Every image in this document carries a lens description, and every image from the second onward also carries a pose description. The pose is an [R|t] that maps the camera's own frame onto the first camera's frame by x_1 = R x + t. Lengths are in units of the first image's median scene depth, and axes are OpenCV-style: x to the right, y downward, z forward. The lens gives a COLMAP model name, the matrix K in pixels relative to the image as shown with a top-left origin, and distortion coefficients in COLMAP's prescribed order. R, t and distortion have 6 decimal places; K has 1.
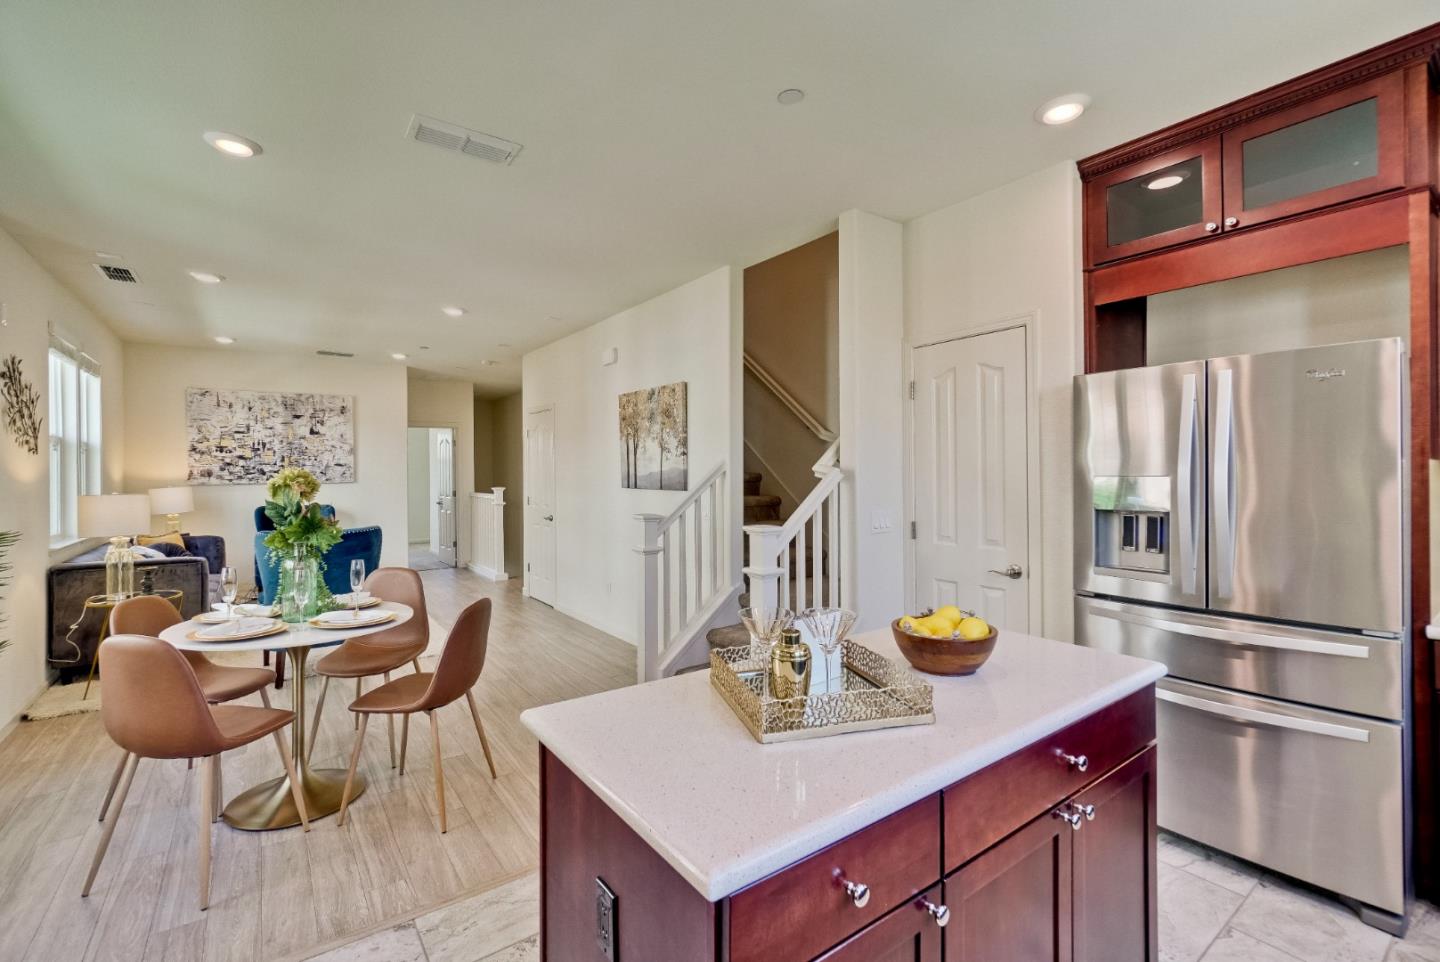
lens RADIAL K [[620.8, 0, 707.2], [0, 620.8, 475.2], [0, 0, 1]] dist [-0.006216, 0.002225]
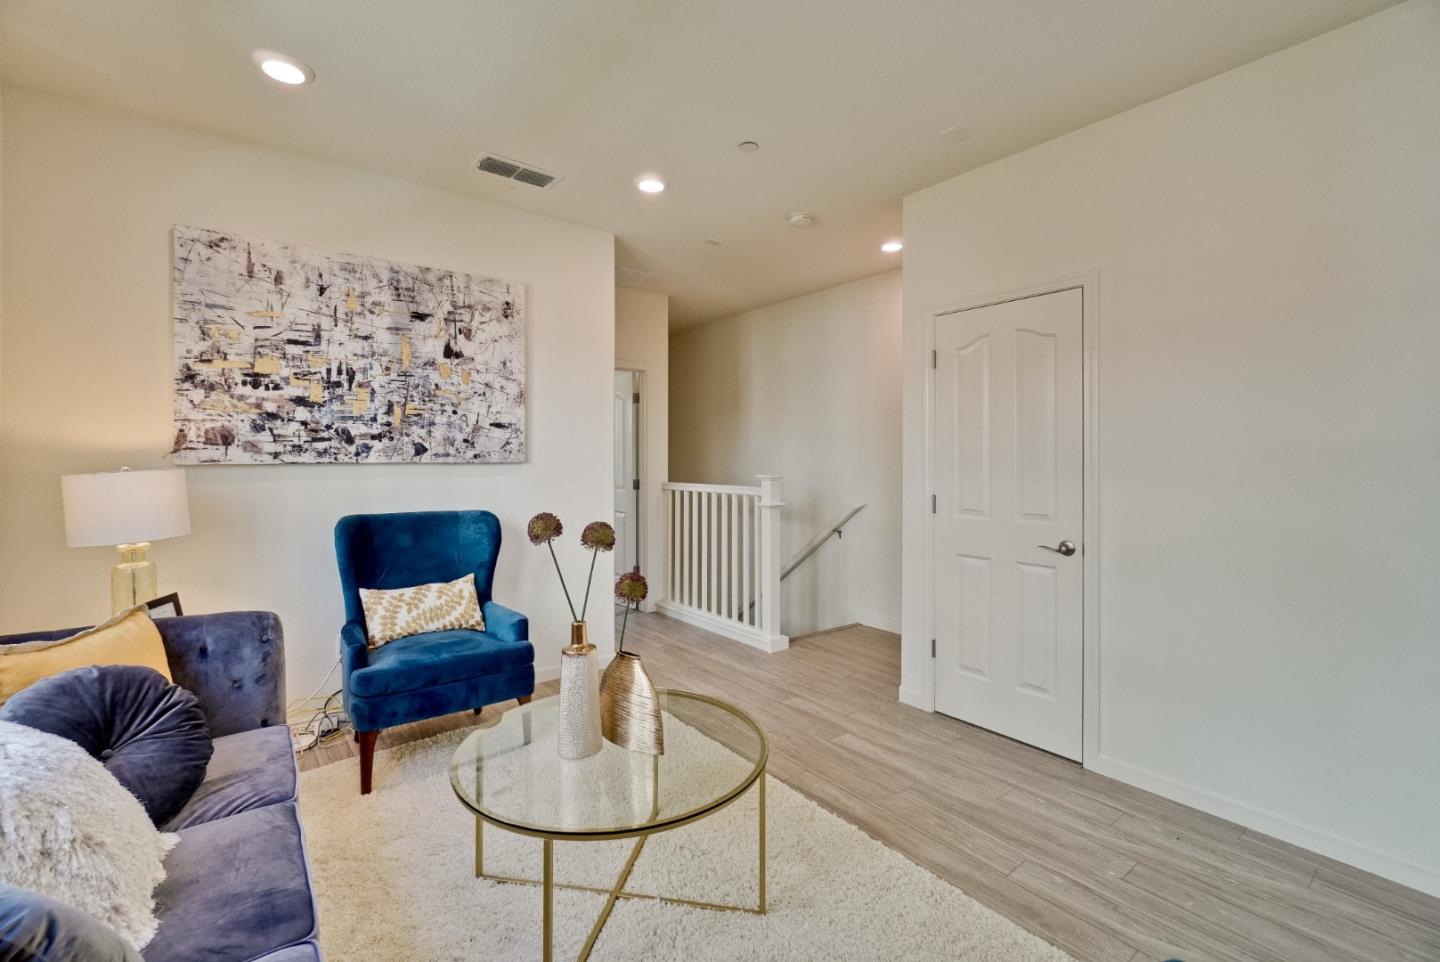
lens RADIAL K [[620.8, 0, 708.4], [0, 620.8, 456.4], [0, 0, 1]] dist [-0.006216, 0.002225]
pose [[0.999662, 0.007025, 0.025027, -0.491147], [-0.006800, 0.999936, -0.009044, 0.011399], [-0.025089, 0.008871, 0.999646, 0.576736]]
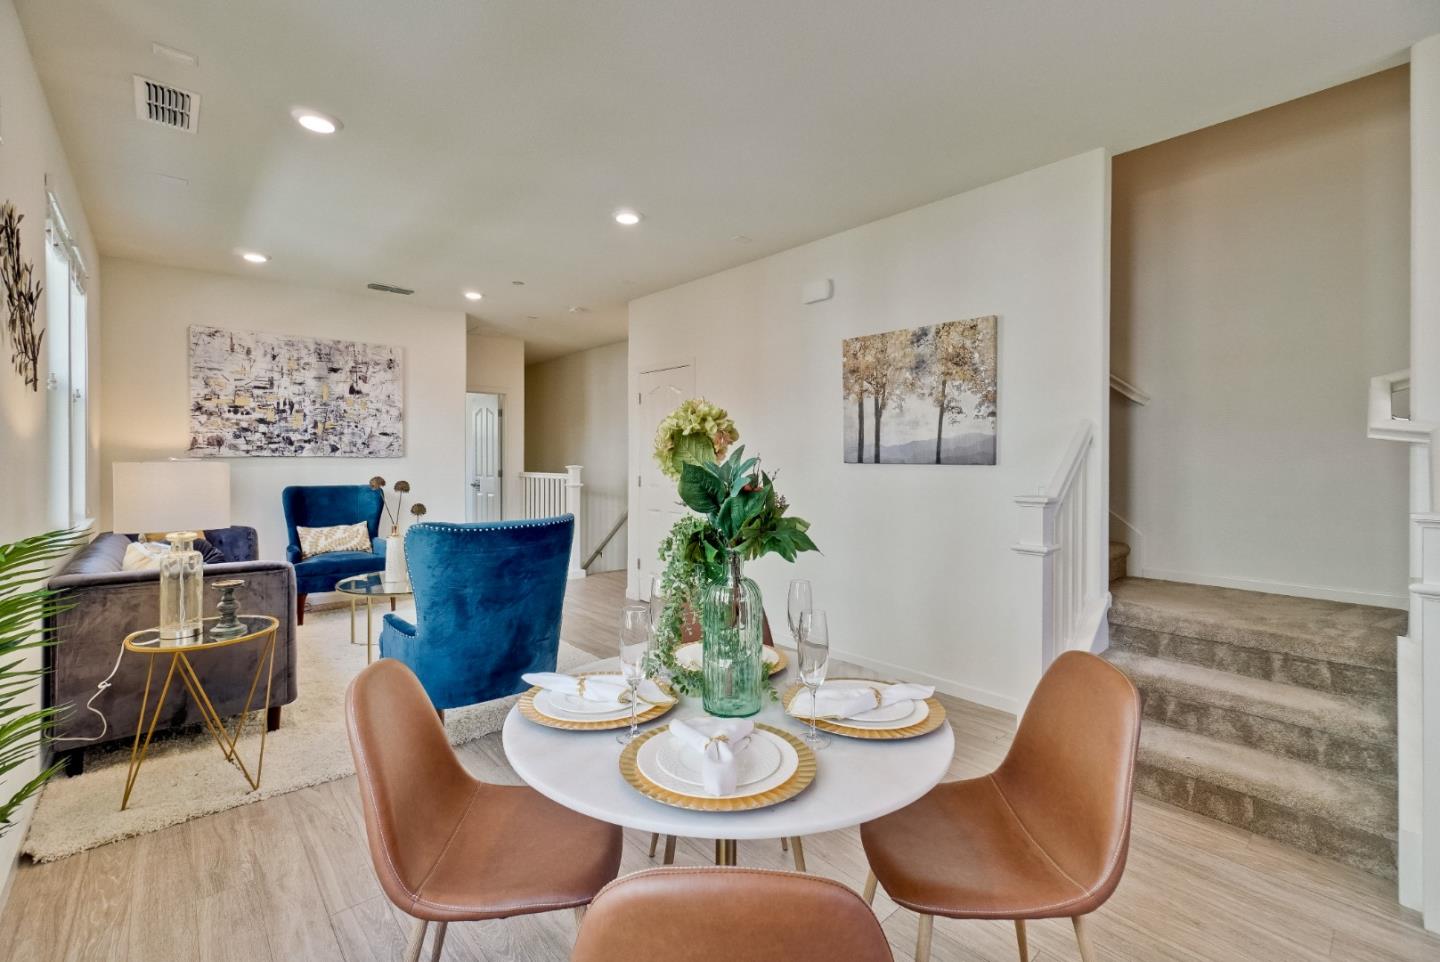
lens RADIAL K [[620.8, 0, 710.7], [0, 620.8, 462.2], [0, 0, 1]] dist [-0.006216, 0.002225]
pose [[0.995477, 0.008856, 0.094593, -0.286011], [-0.008992, 0.999959, 0.001005, 0.015702], [-0.094580, -0.001851, 0.995516, 0.203479]]
